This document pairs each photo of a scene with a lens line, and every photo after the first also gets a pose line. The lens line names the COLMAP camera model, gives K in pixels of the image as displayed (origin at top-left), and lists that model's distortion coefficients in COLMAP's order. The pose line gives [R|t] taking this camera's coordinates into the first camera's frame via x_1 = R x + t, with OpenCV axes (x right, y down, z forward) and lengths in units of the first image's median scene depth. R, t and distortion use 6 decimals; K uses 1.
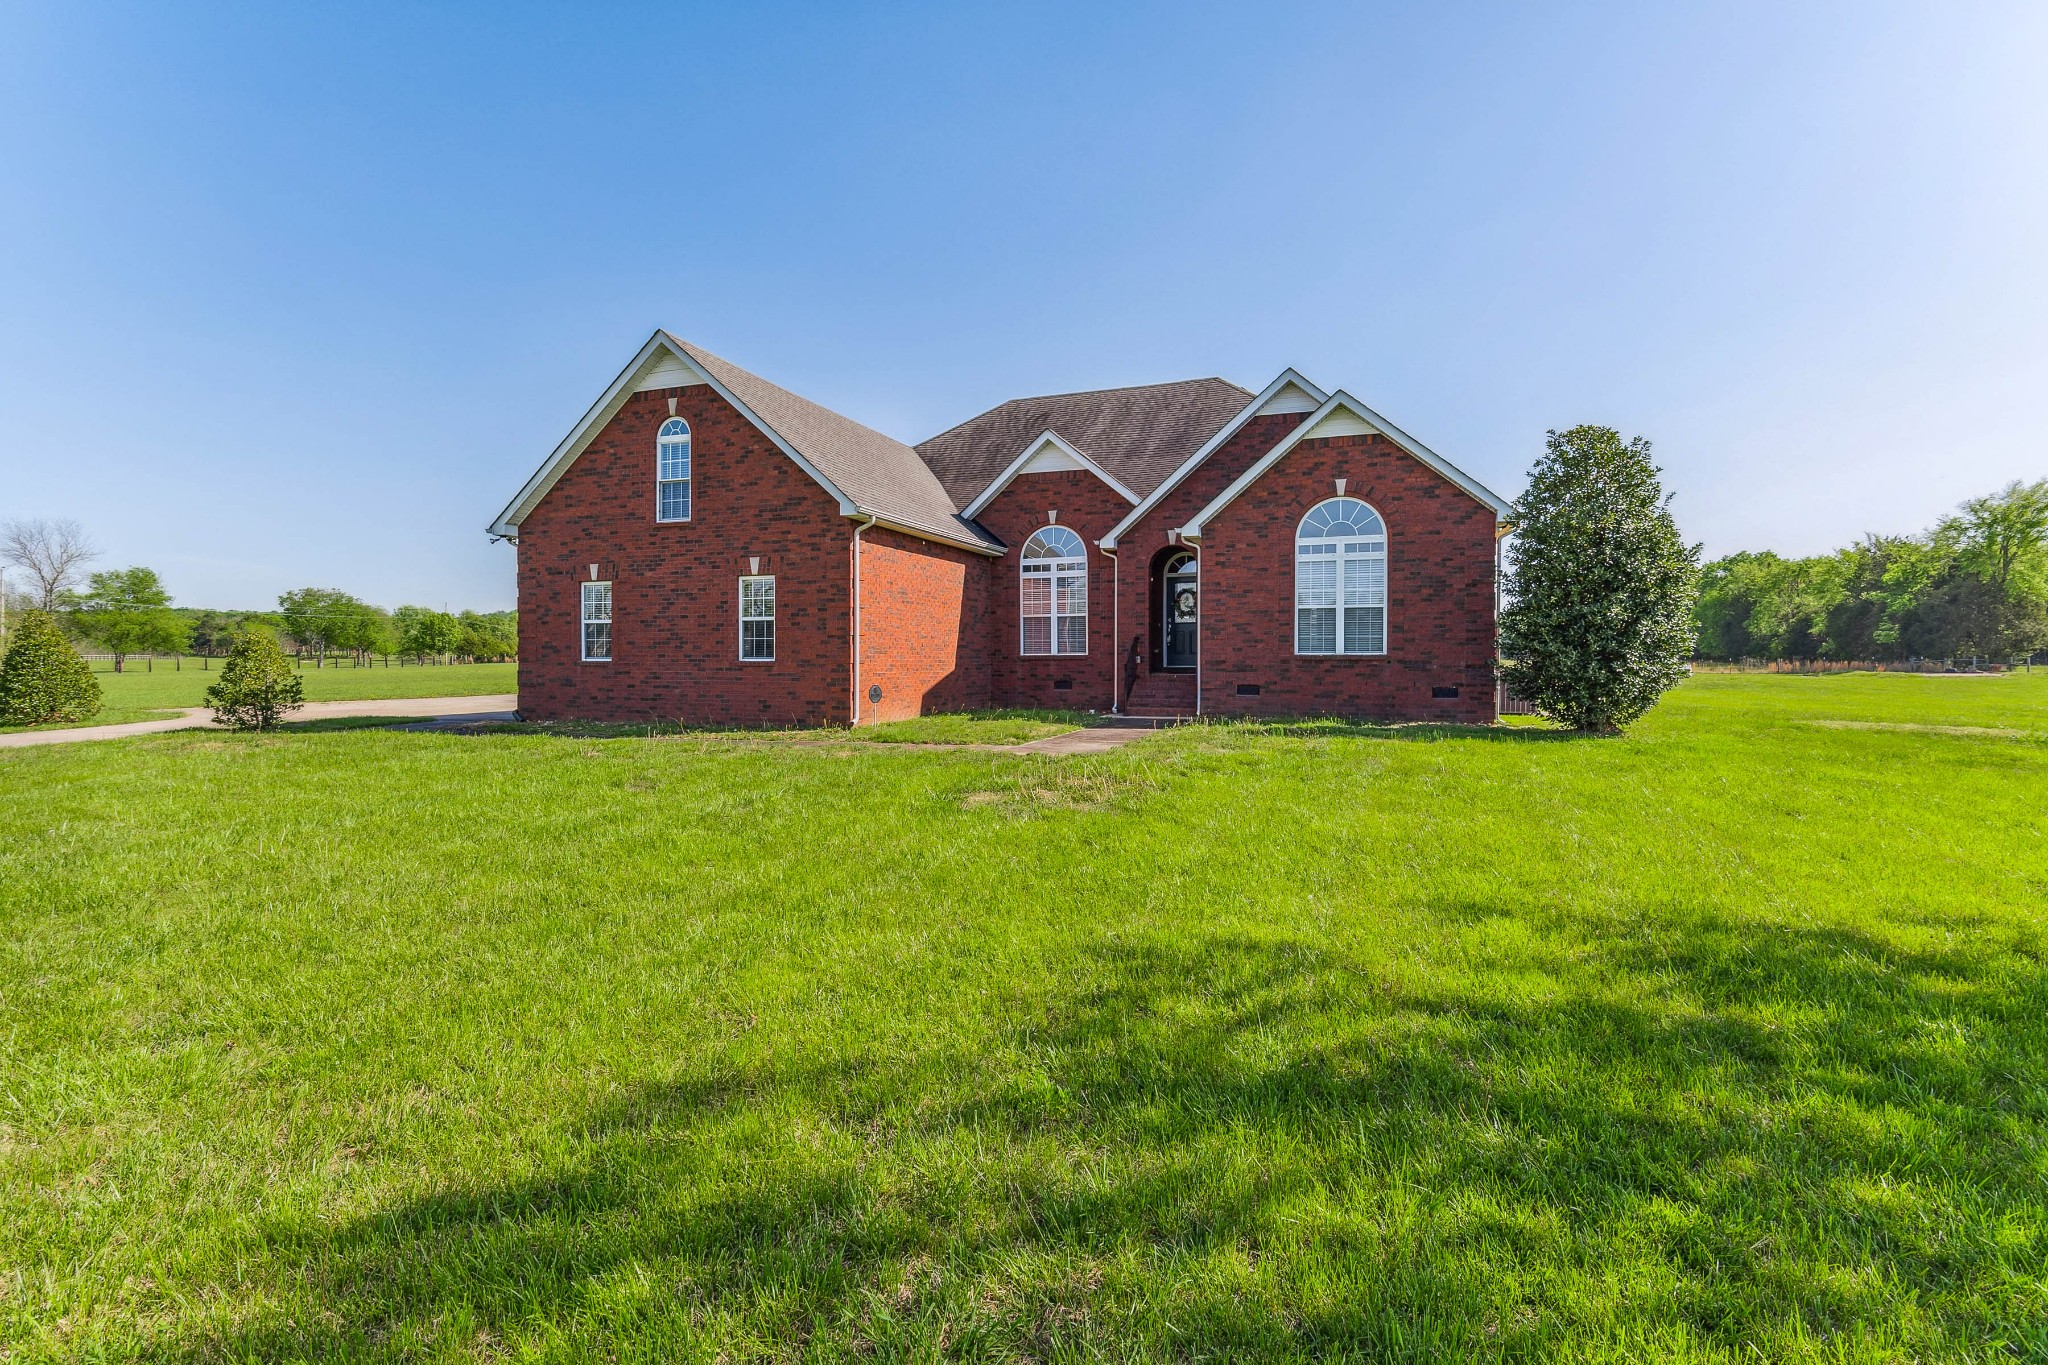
lens RADIAL K [[956.3, 0, 1002.4], [0, 956.3, 655.4], [0, 0, 1]] dist [0.001304, 0.000072]
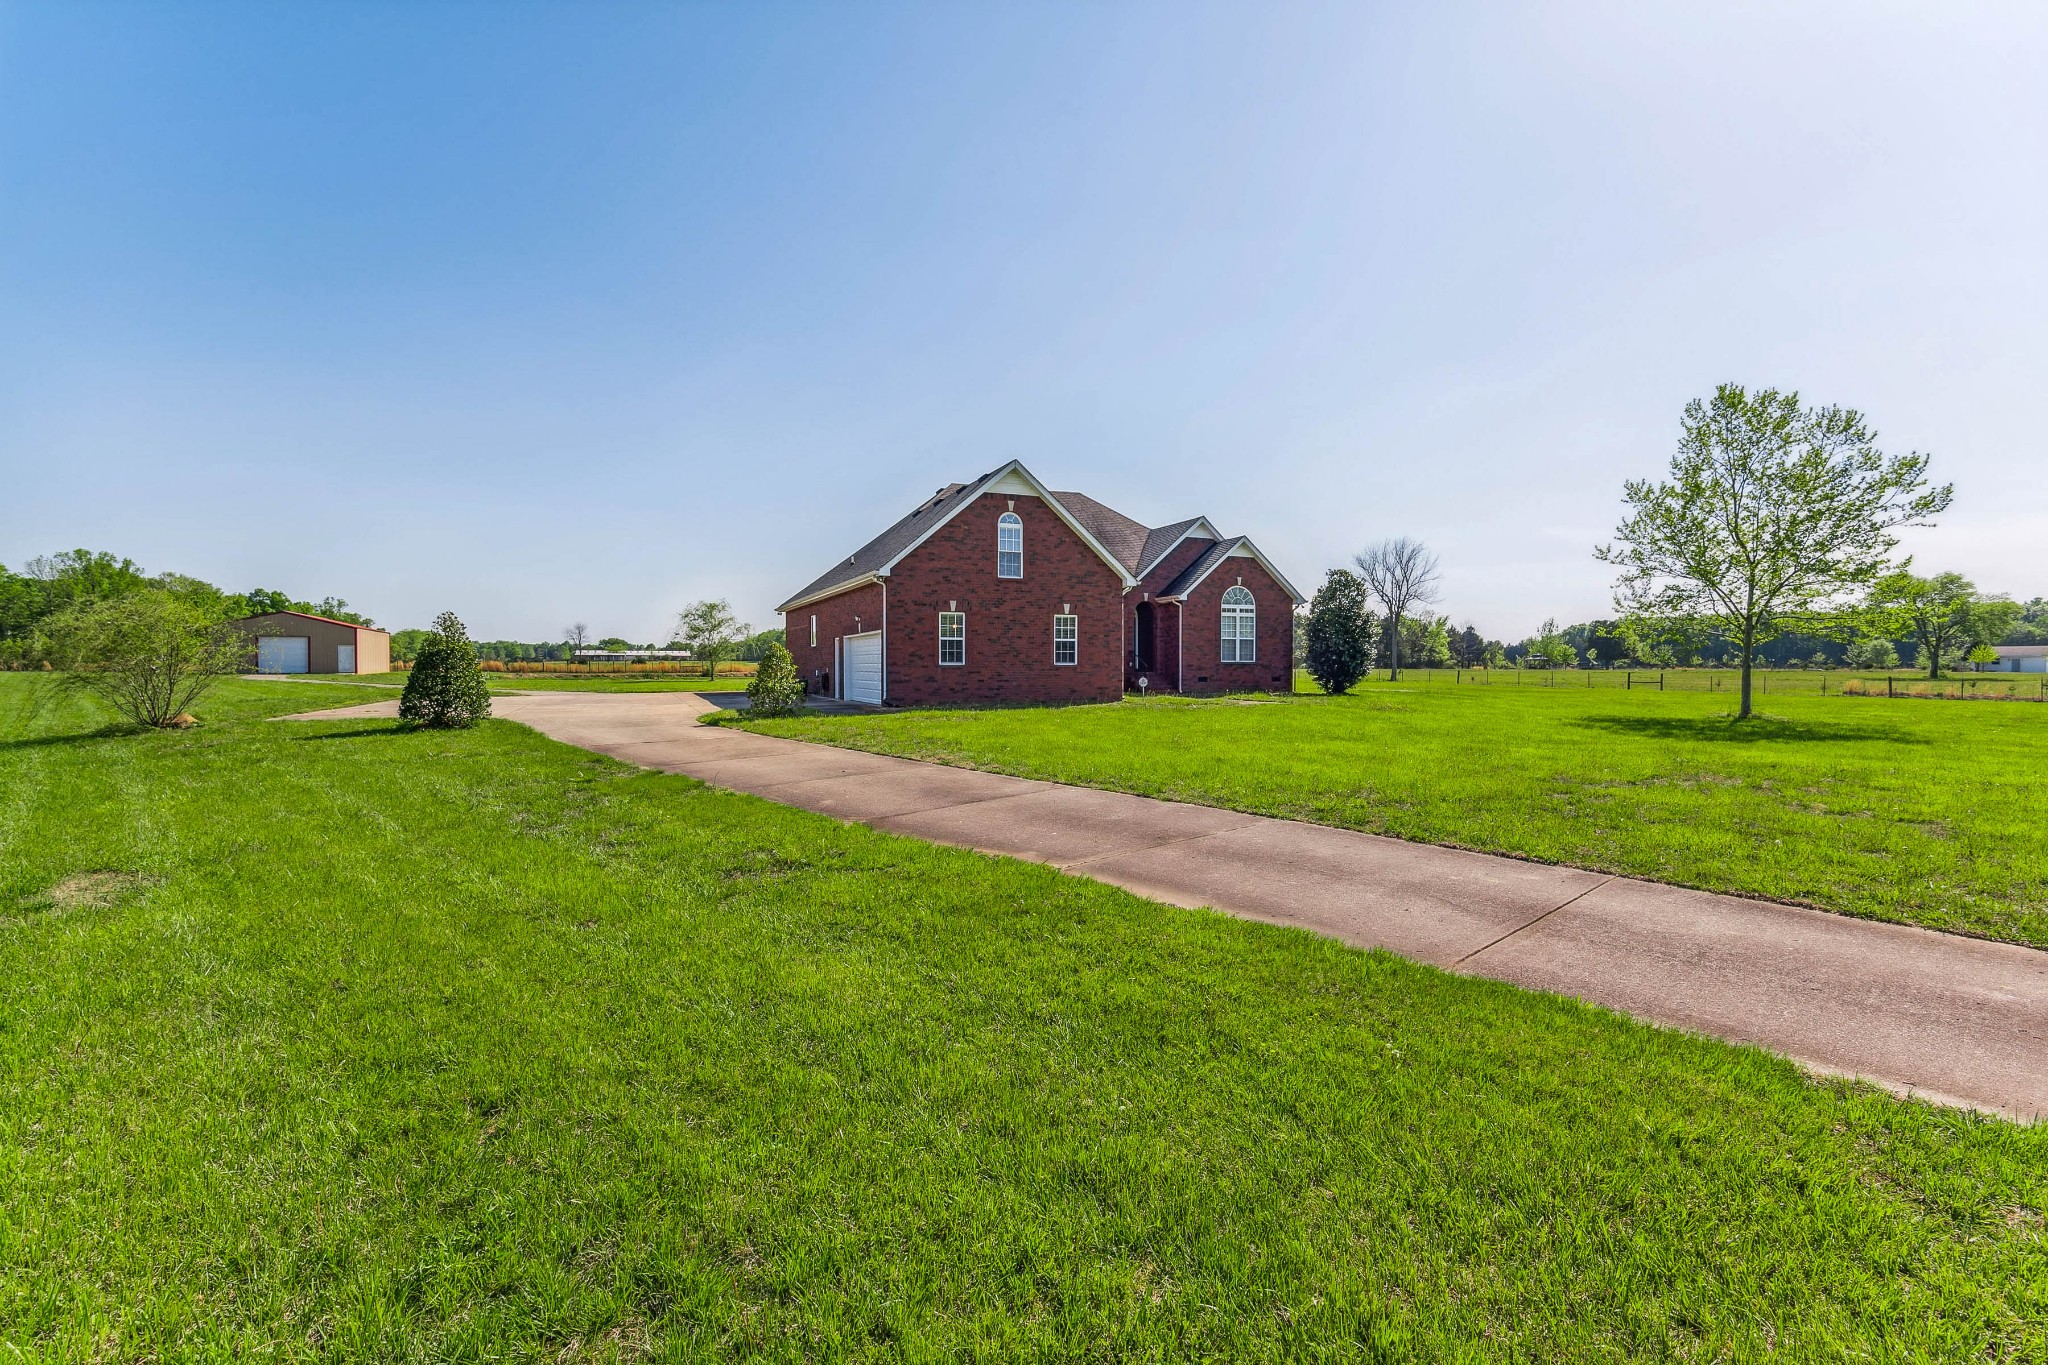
lens RADIAL K [[956.3, 0, 1002.4], [0, 956.3, 655.4], [0, 0, 1]] dist [0.001304, 0.000072]
pose [[0.722309, 0.007120, 0.691534, -1.452338], [-0.003201, 0.999971, -0.006953, 0.001469], [-0.691563, 0.002809, 0.722311, -0.146324]]
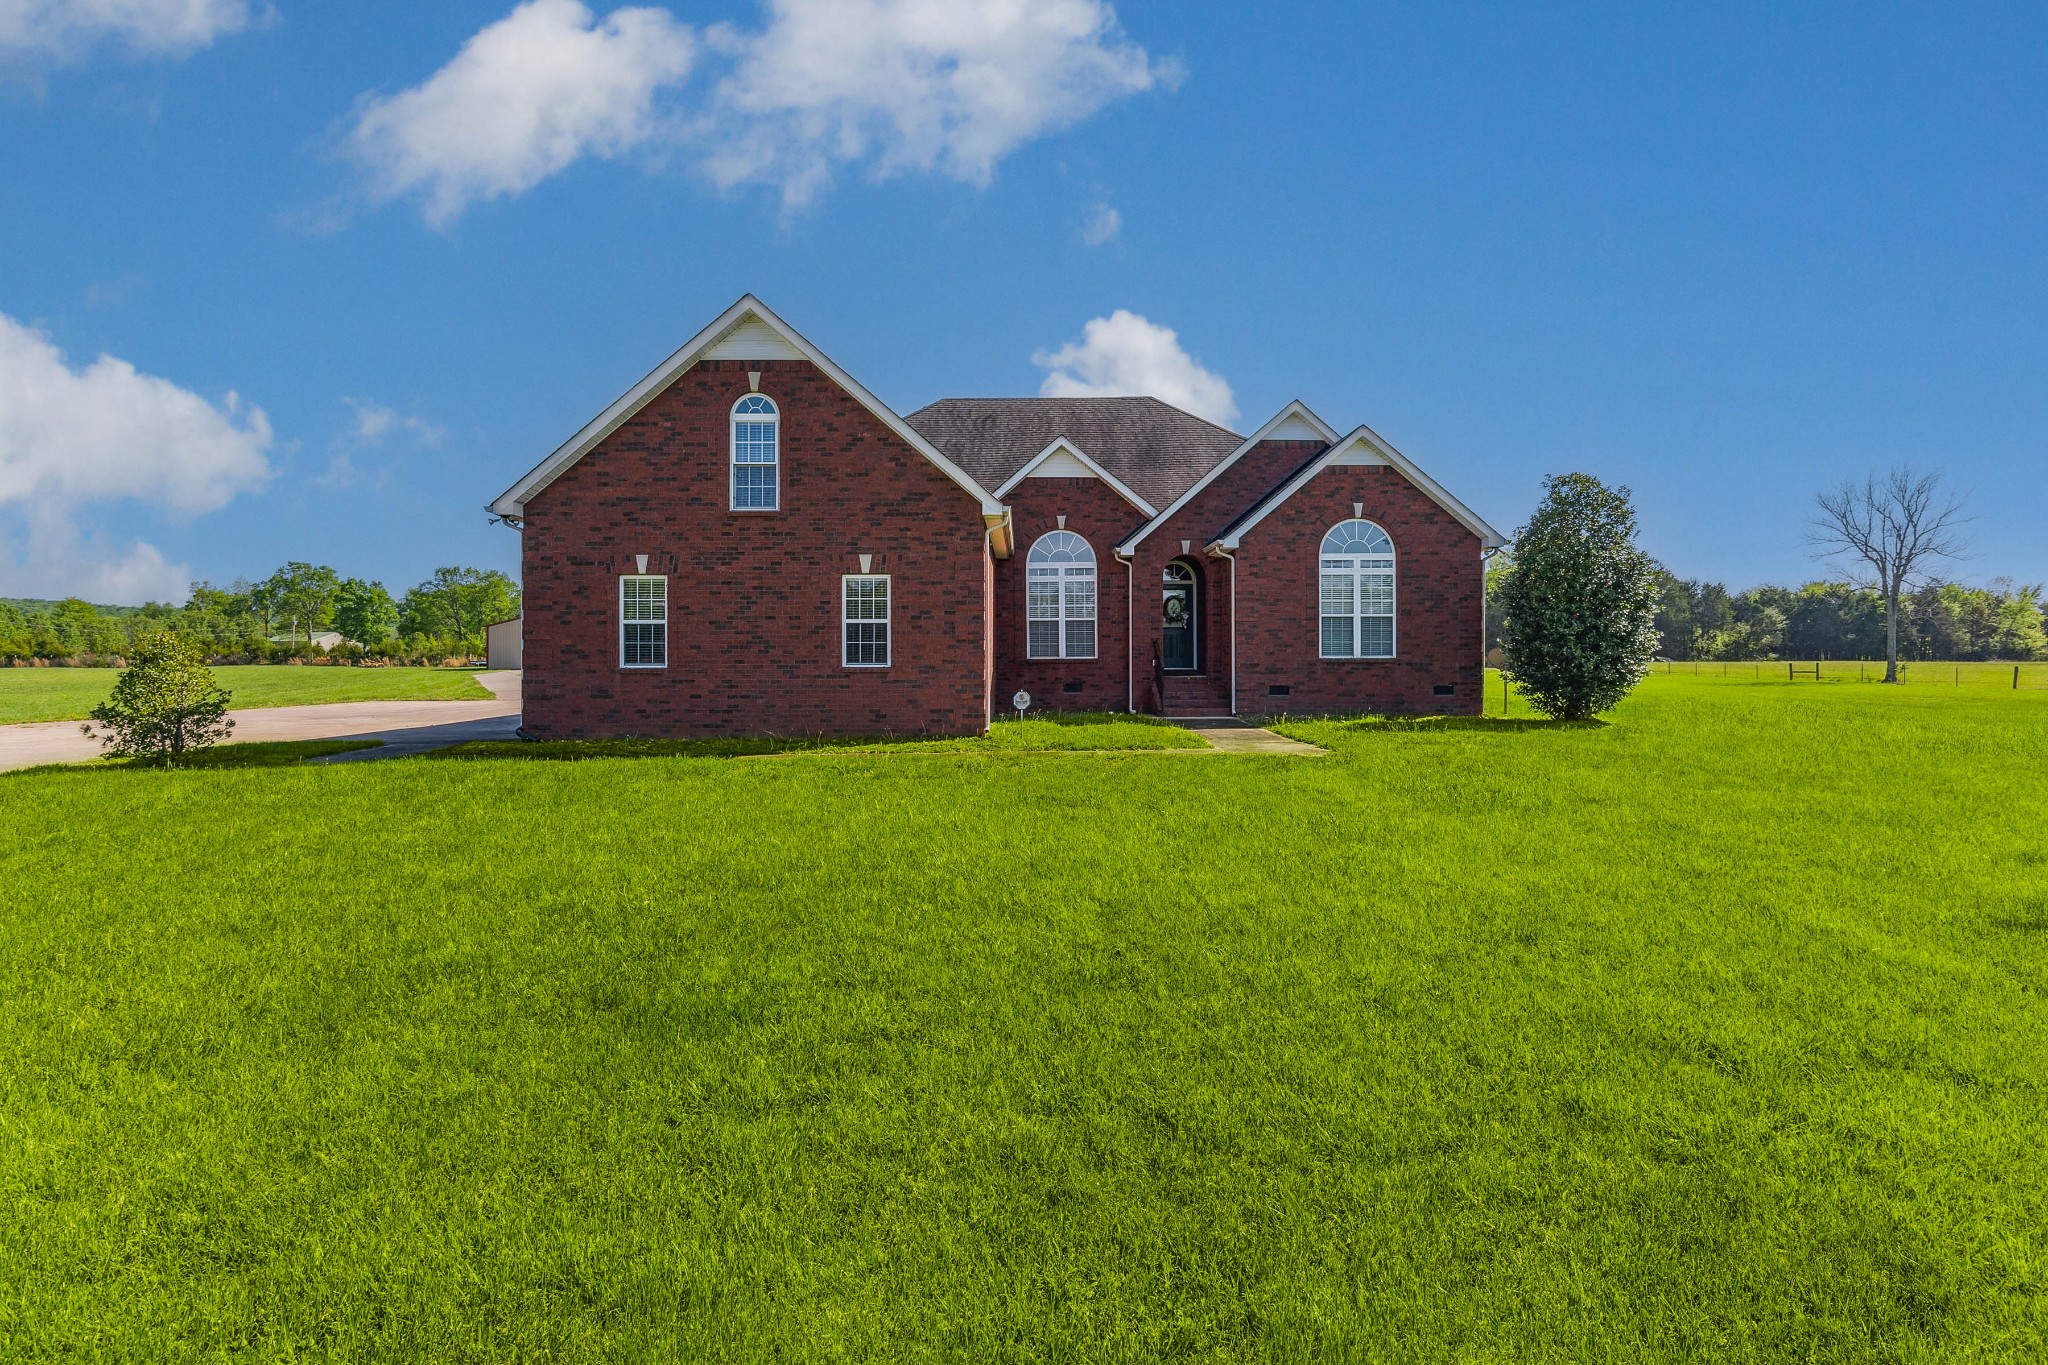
lens RADIAL K [[962.1, 0, 1002.4], [0, 962.1, 639.0], [0, 0, 1]] dist [0.001942, -0.000154]
pose [[0.935272, 0.003795, 0.353909, -0.441872], [0.001761, 0.999880, -0.015378, -0.006413], [-0.353924, 0.015006, 0.935154, 0.084931]]
